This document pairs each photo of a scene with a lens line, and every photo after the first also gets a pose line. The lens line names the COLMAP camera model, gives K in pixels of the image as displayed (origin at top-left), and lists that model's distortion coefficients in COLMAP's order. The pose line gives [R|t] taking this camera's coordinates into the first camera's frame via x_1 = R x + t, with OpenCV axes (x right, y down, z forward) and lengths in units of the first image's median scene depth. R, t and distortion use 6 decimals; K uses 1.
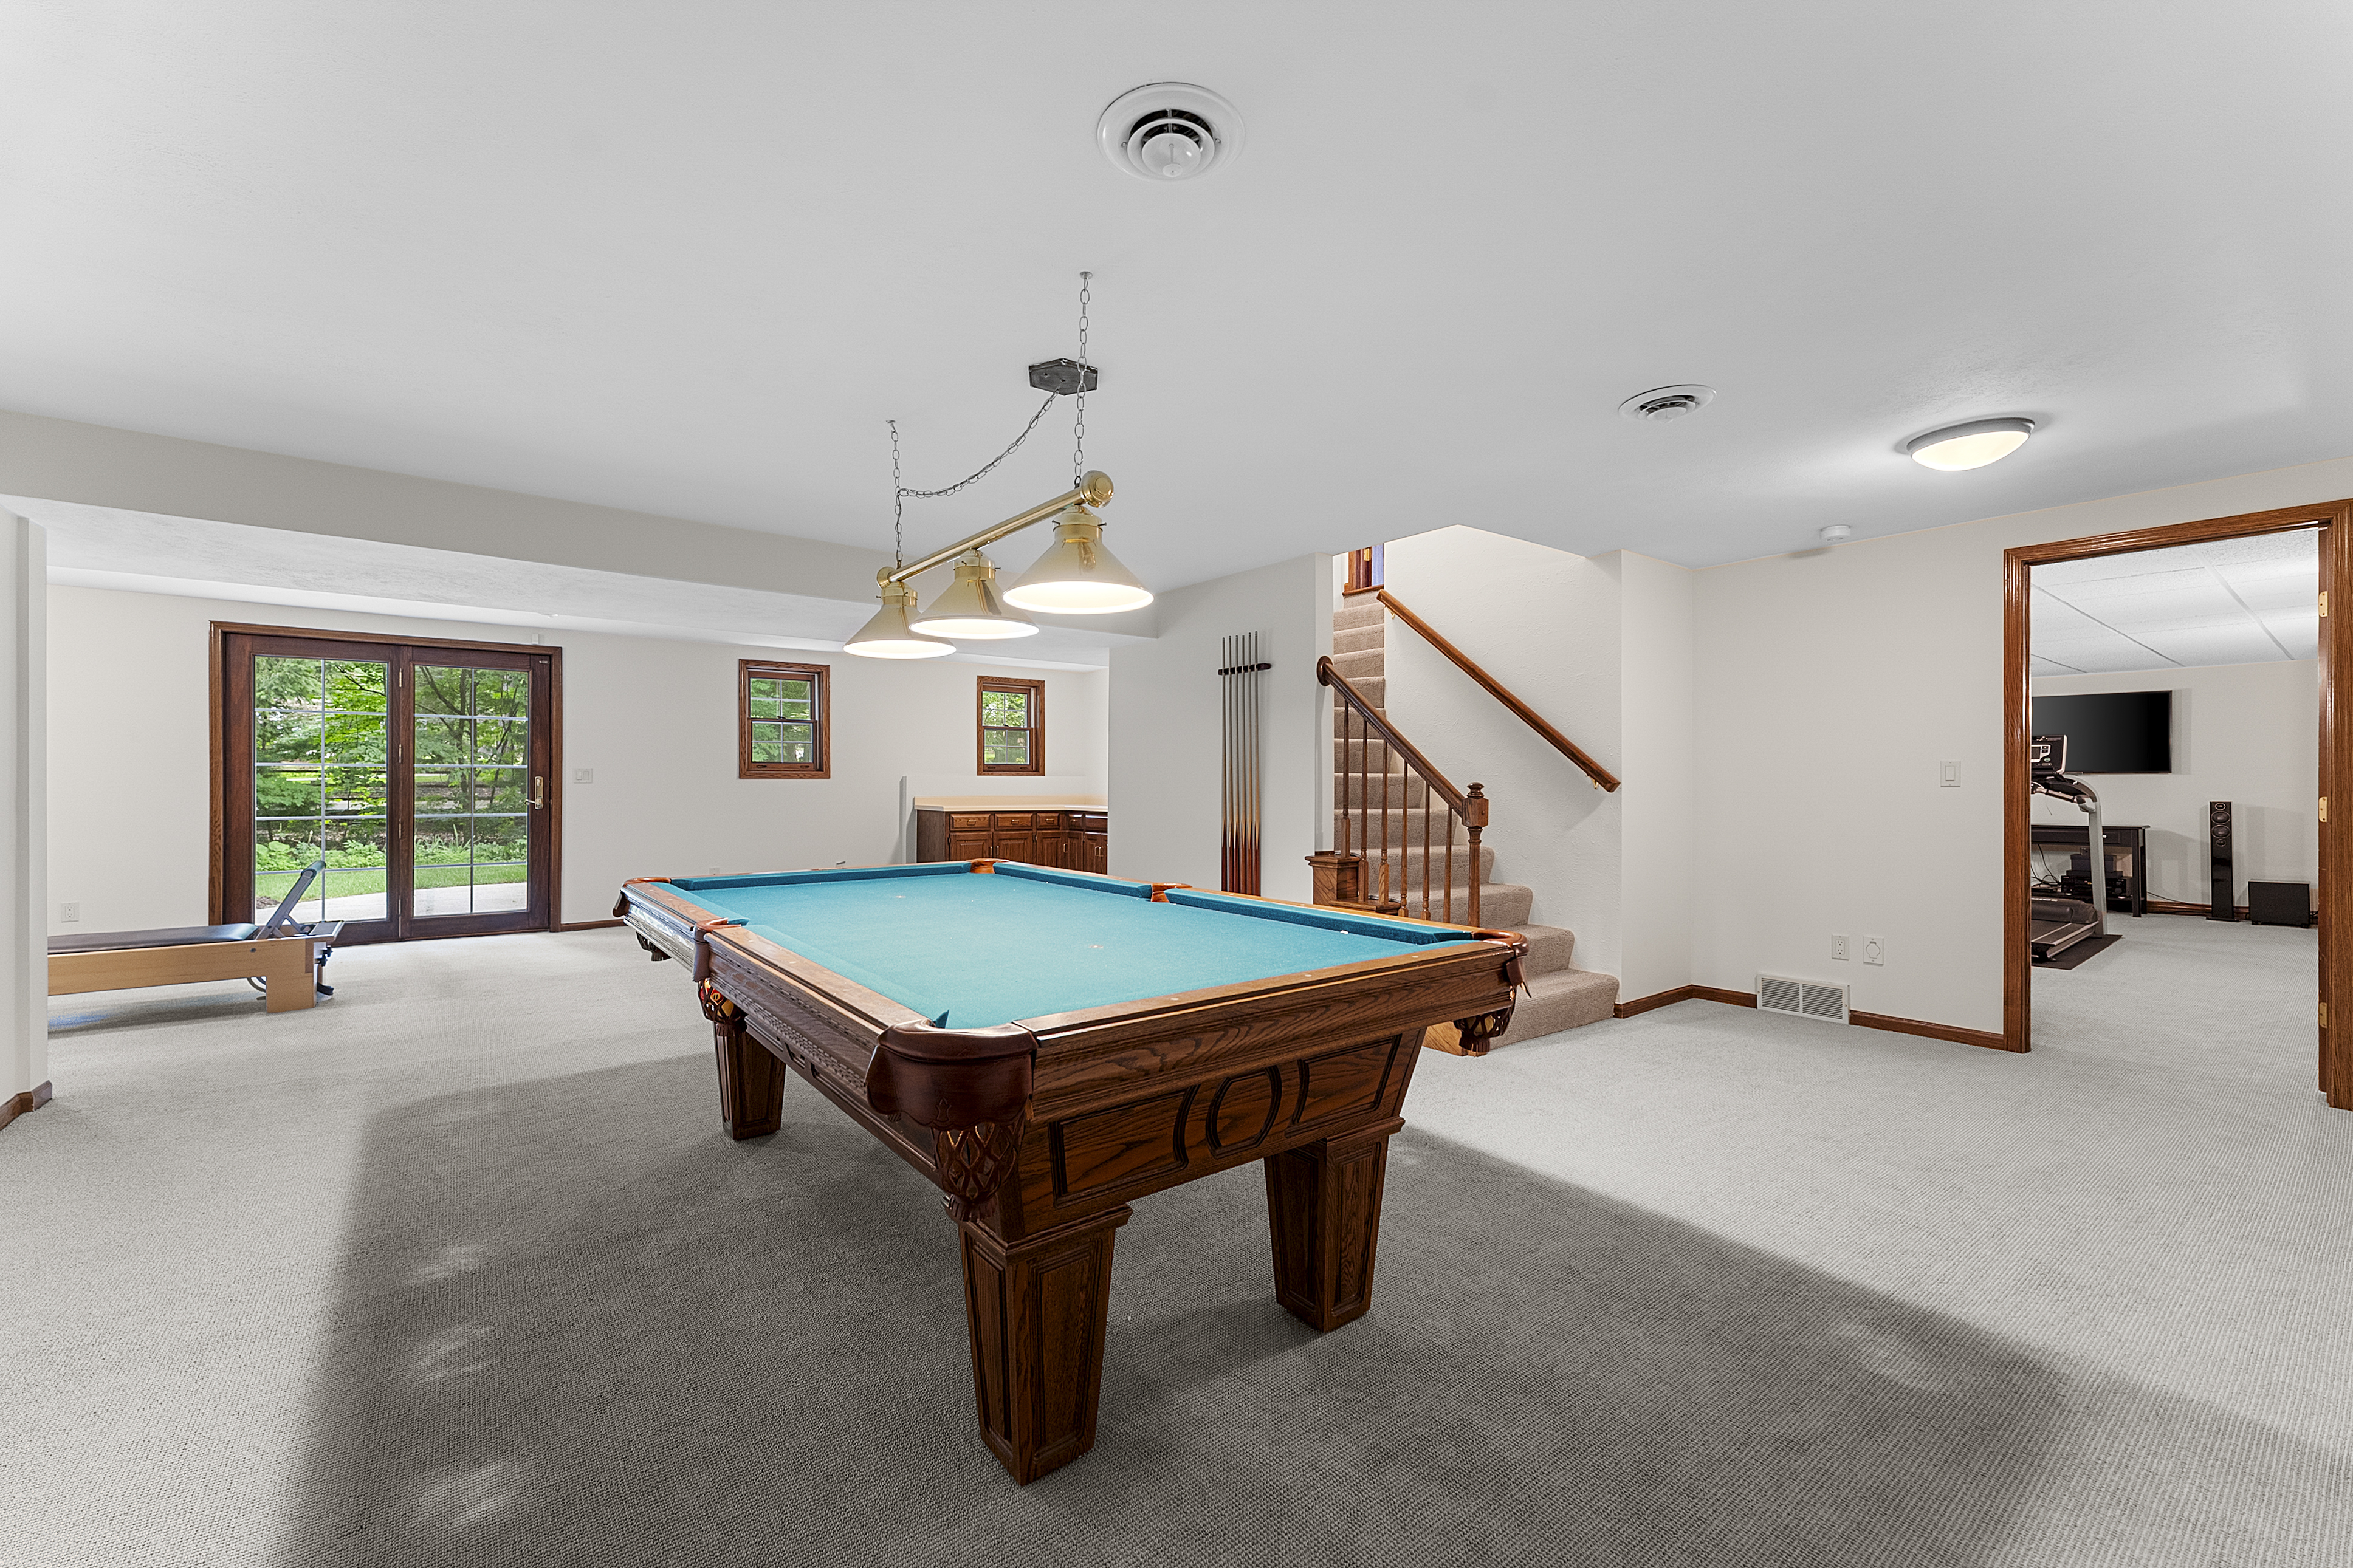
lens RADIAL K [[961.5, 0, 1167.6], [0, 961.5, 781.8], [0, 0, 1]] dist [0.003941, -0.000272]
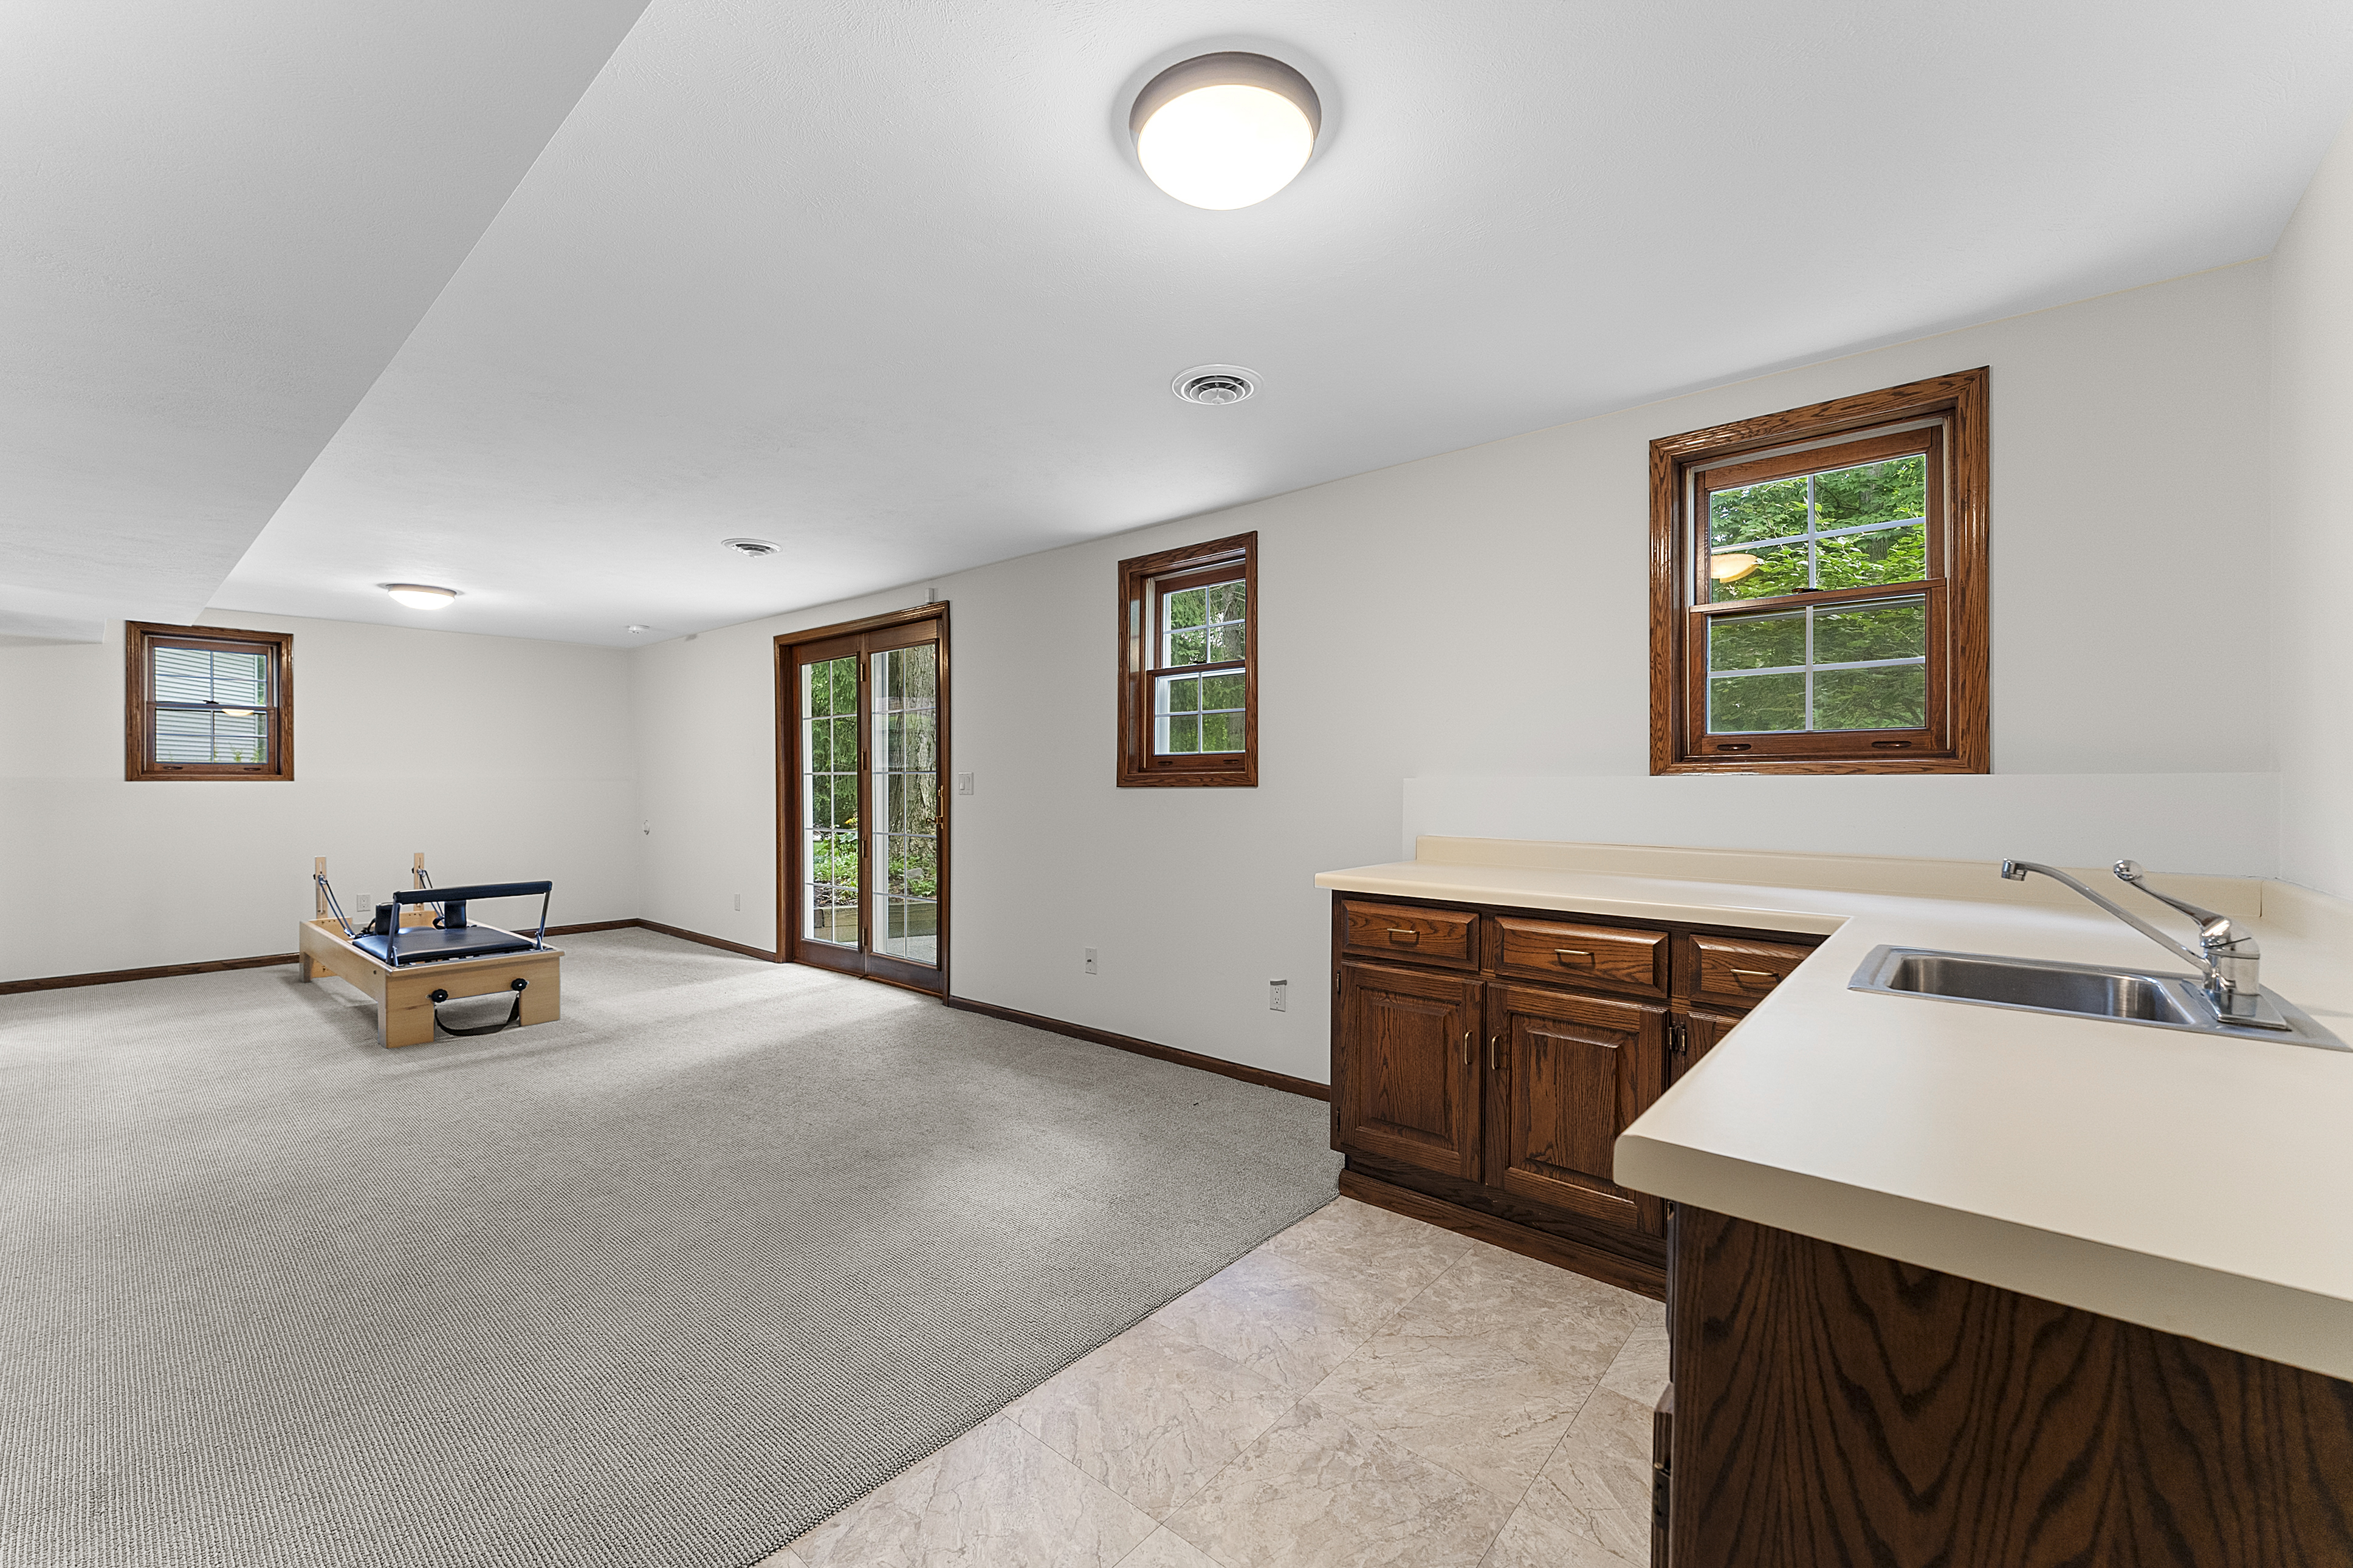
lens RADIAL K [[908.6, 0, 1186.5], [0, 908.6, 791.9], [0, 0, 1]] dist [0.001545, 0.000036]
pose [[0.224452, 0.001608, -0.974484, 0.050911], [-0.002411, 0.999996, 0.001095, -0.001775], [0.974482, 0.002103, 0.224455, 0.921657]]
